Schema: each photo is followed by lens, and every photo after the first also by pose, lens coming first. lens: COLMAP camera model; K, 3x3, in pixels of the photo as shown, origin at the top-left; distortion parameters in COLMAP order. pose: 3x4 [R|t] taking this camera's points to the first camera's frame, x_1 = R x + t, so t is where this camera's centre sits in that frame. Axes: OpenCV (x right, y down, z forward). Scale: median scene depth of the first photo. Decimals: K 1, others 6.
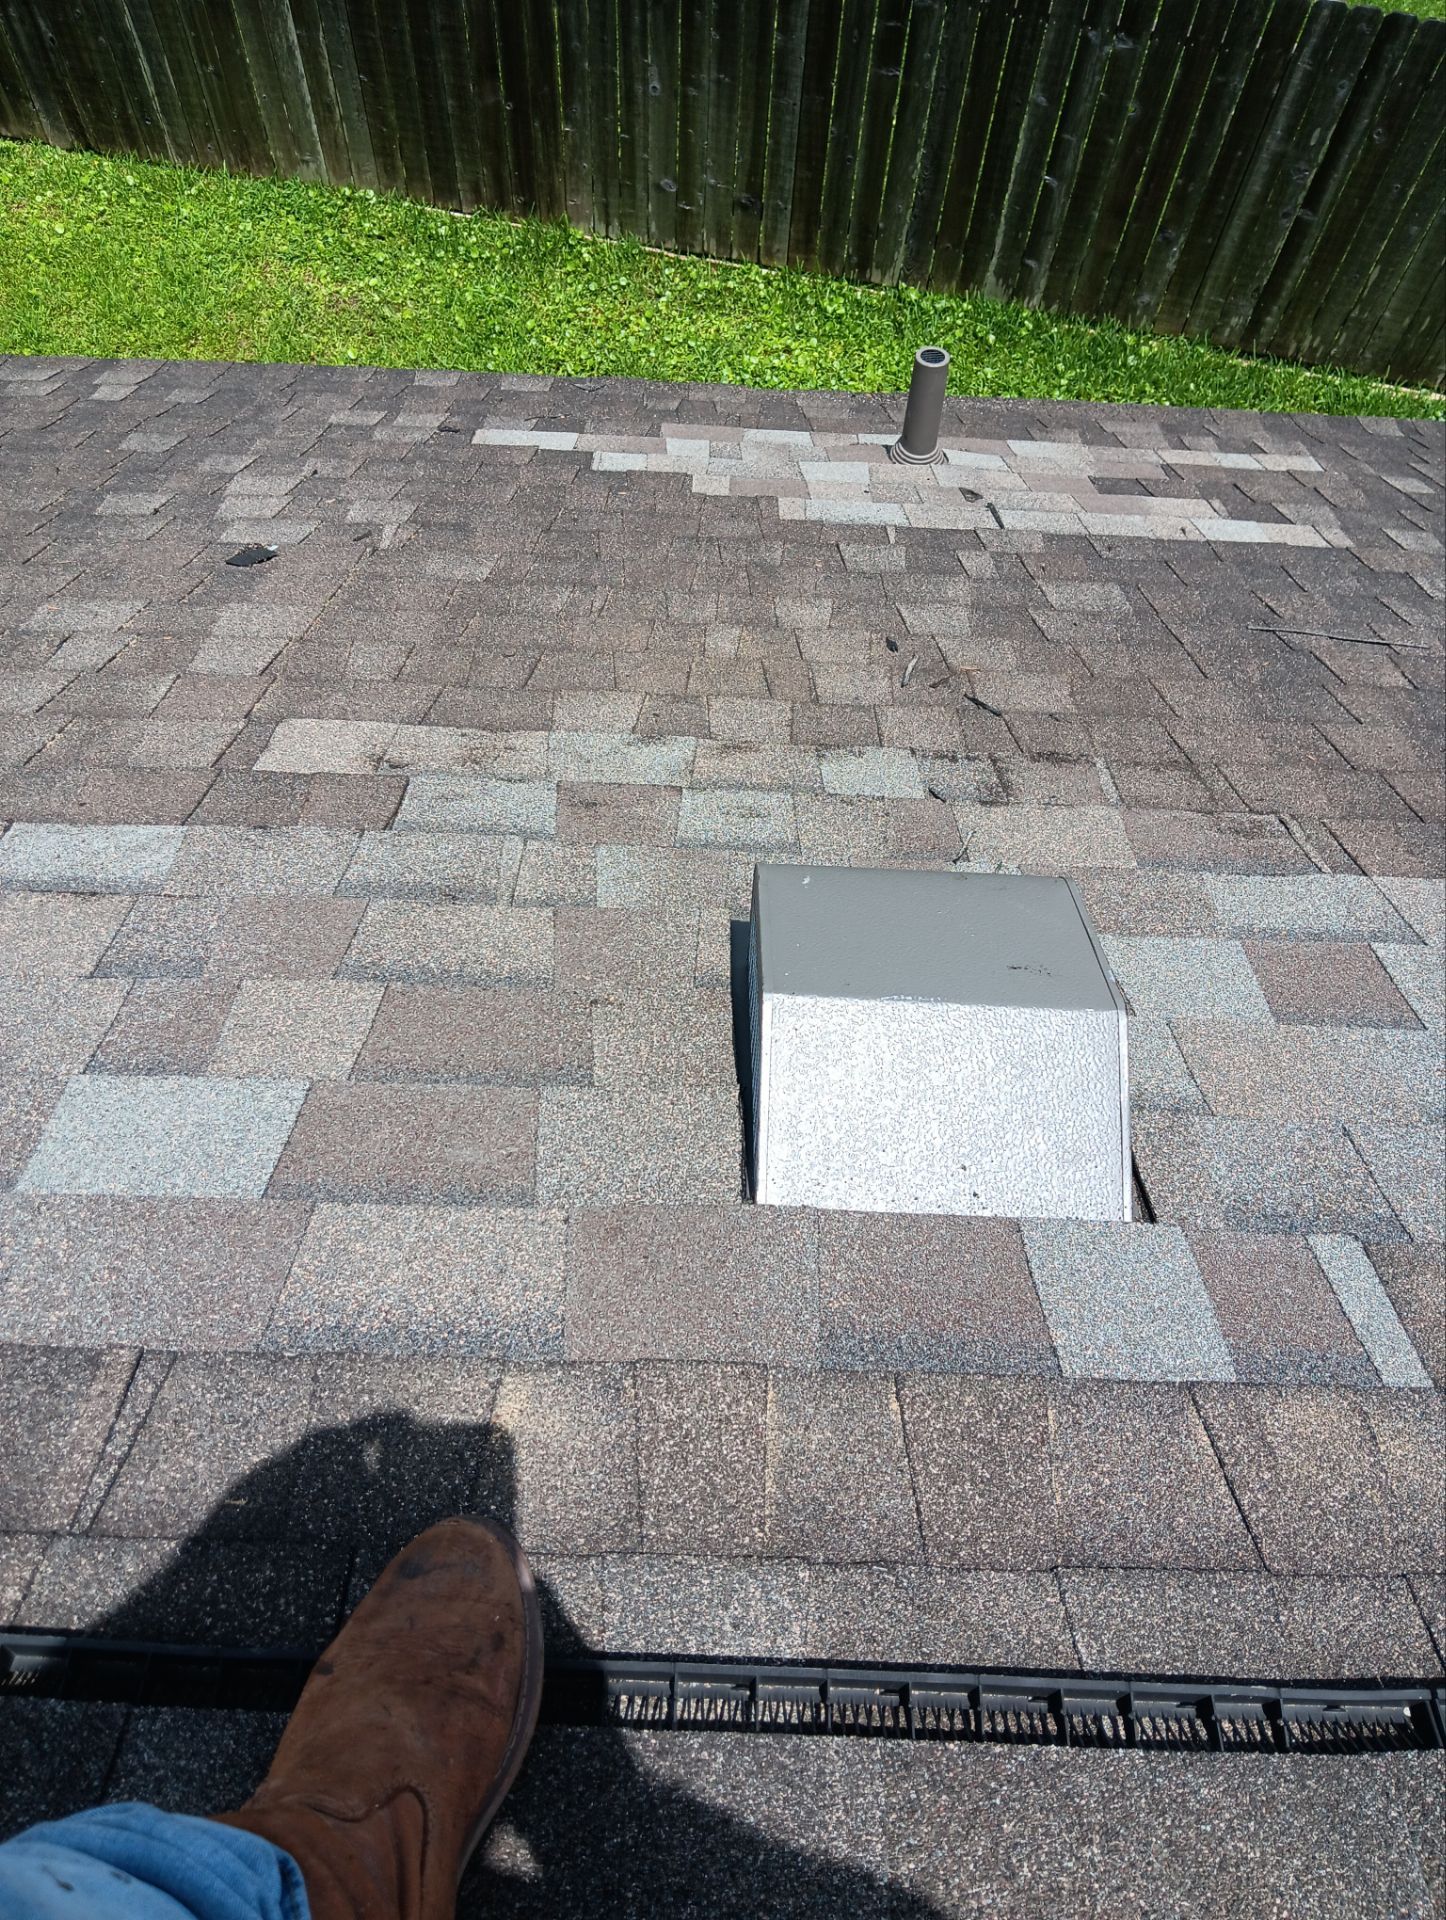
lens RADIAL K [[1482.4, 0, 737.9], [0, 1482.4, 948.9], [0, 0, 1]] dist [0.037722, -0.096593]
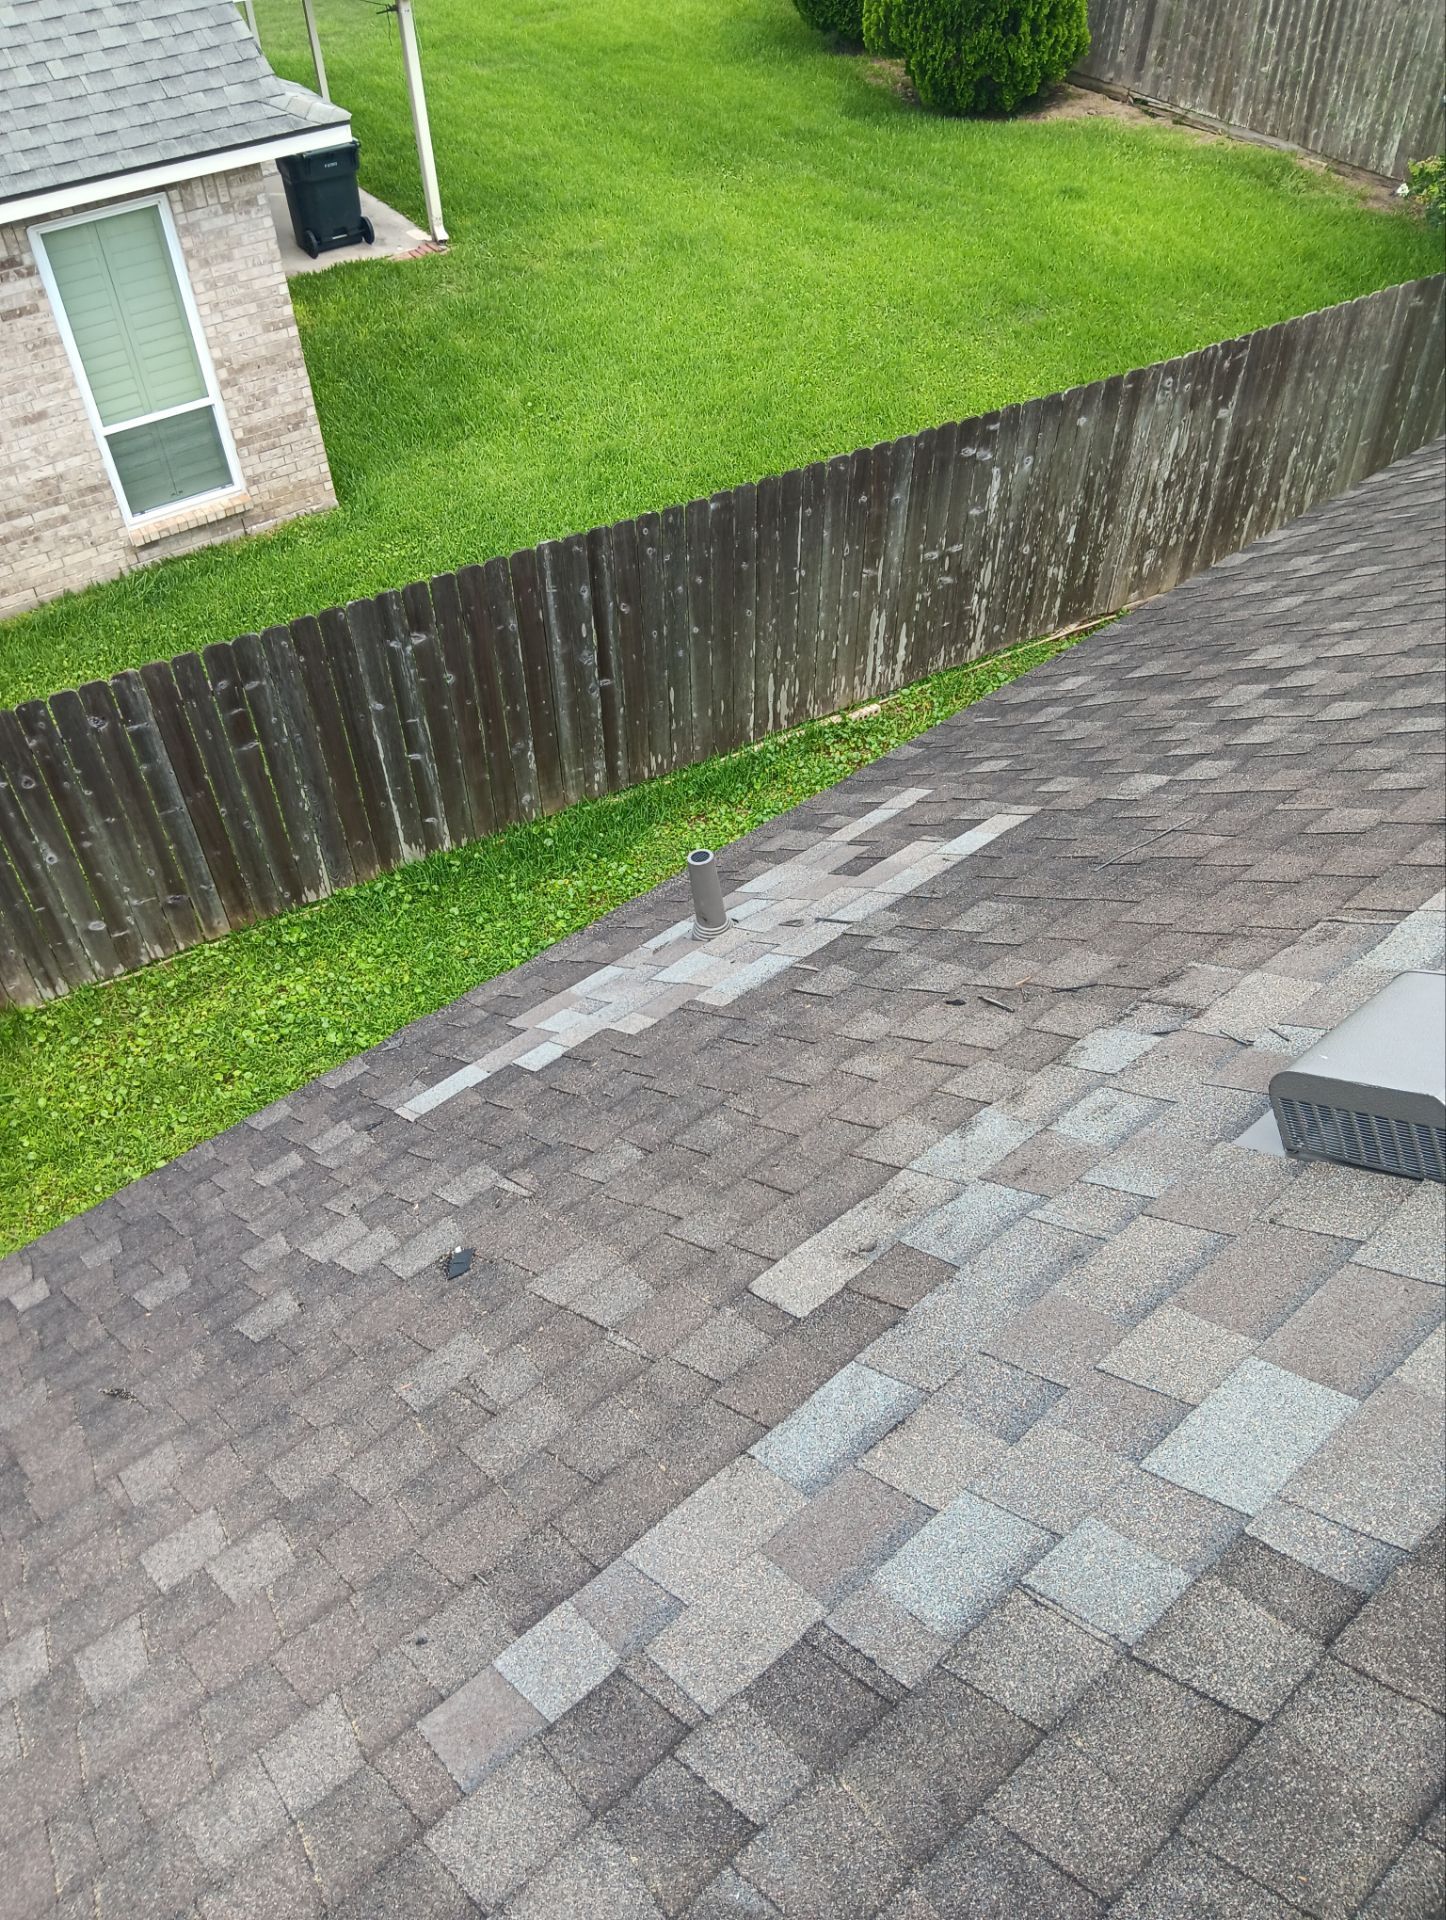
lens RADIAL K [[1482.4, 0, 737.9], [0, 1482.4, 948.9], [0, 0, 1]] dist [0.037722, -0.096593]
pose [[0.743055, -0.506855, 0.436997, -0.429881], [0.620724, 0.766048, -0.166950, -0.105436], [-0.250141, 0.395308, 0.883833, -0.090367]]
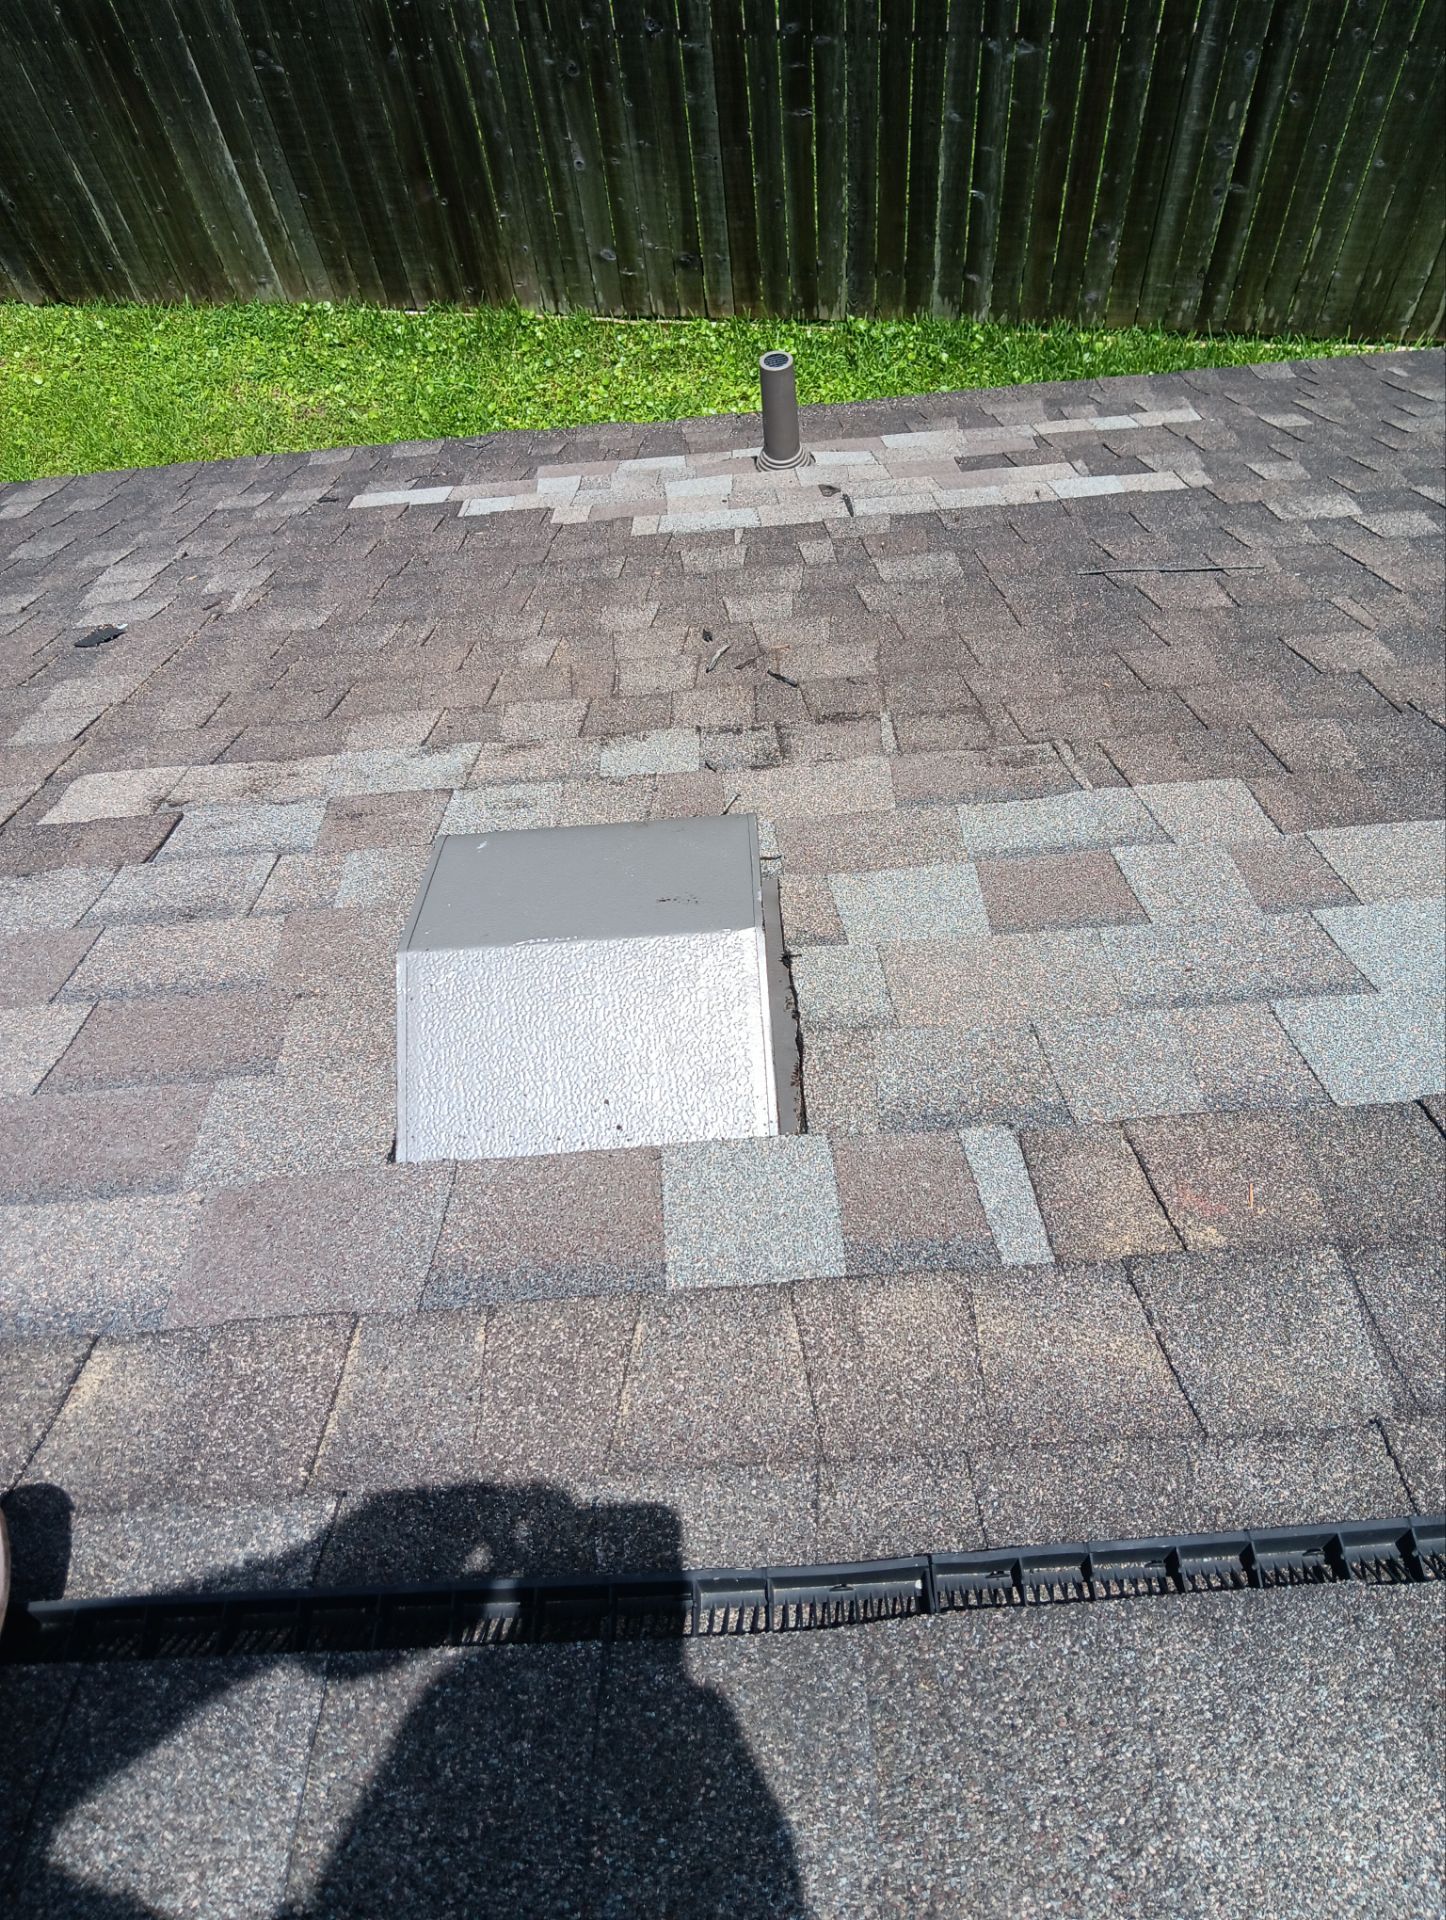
lens RADIAL K [[1484.5, 0, 750.1], [0, 1484.5, 943.8], [0, 0, 1]] dist [0.063405, -0.145888]
pose [[0.991180, -0.120268, -0.055664, 0.120336], [0.117623, 0.991869, -0.048584, 0.039365], [0.061055, 0.041608, 0.997267, 0.008368]]
